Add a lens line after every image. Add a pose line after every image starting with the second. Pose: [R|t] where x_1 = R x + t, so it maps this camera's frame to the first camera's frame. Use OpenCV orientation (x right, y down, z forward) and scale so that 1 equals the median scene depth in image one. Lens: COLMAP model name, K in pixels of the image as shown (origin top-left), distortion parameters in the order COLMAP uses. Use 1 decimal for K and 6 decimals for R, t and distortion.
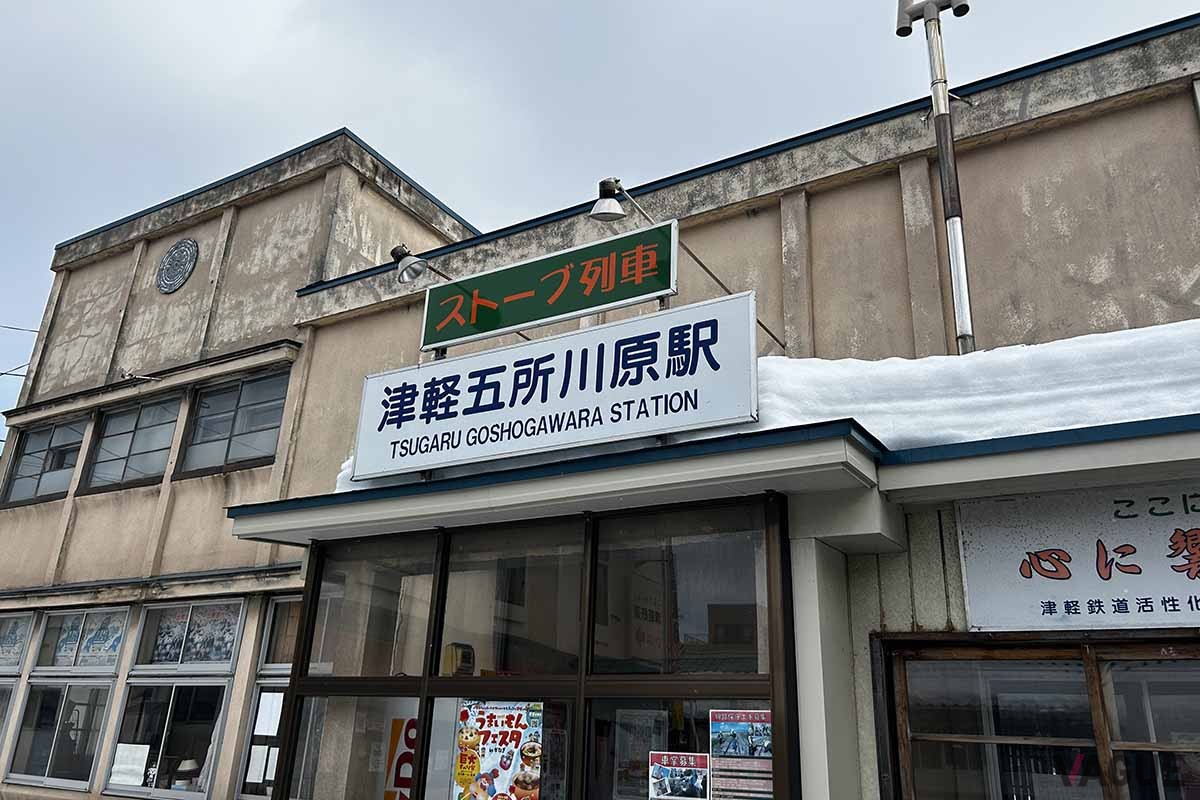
lens RADIAL K [[887.9, 0, 600.0], [0, 887.9, 400.0], [0, 0, 1]] dist [0.036011, -0.033513]
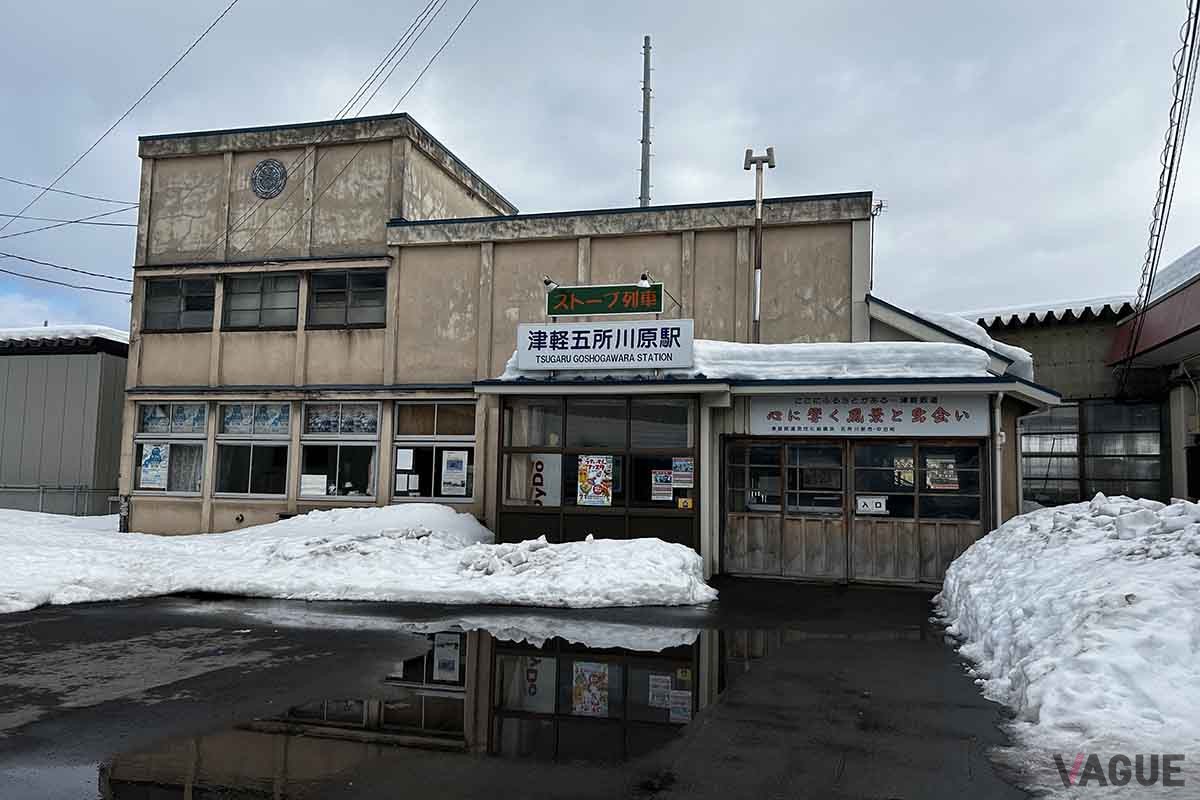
lens RADIAL K [[904.8, 0, 565.4], [0, 904.8, 404.4], [0, 0, 1]] dist [0.049074, -0.001817]
pose [[0.969810, 0.002769, 0.243845, -0.517429], [-0.072142, 0.958436, 0.276036, -0.351460], [-0.232945, -0.285294, 0.929701, -0.931406]]
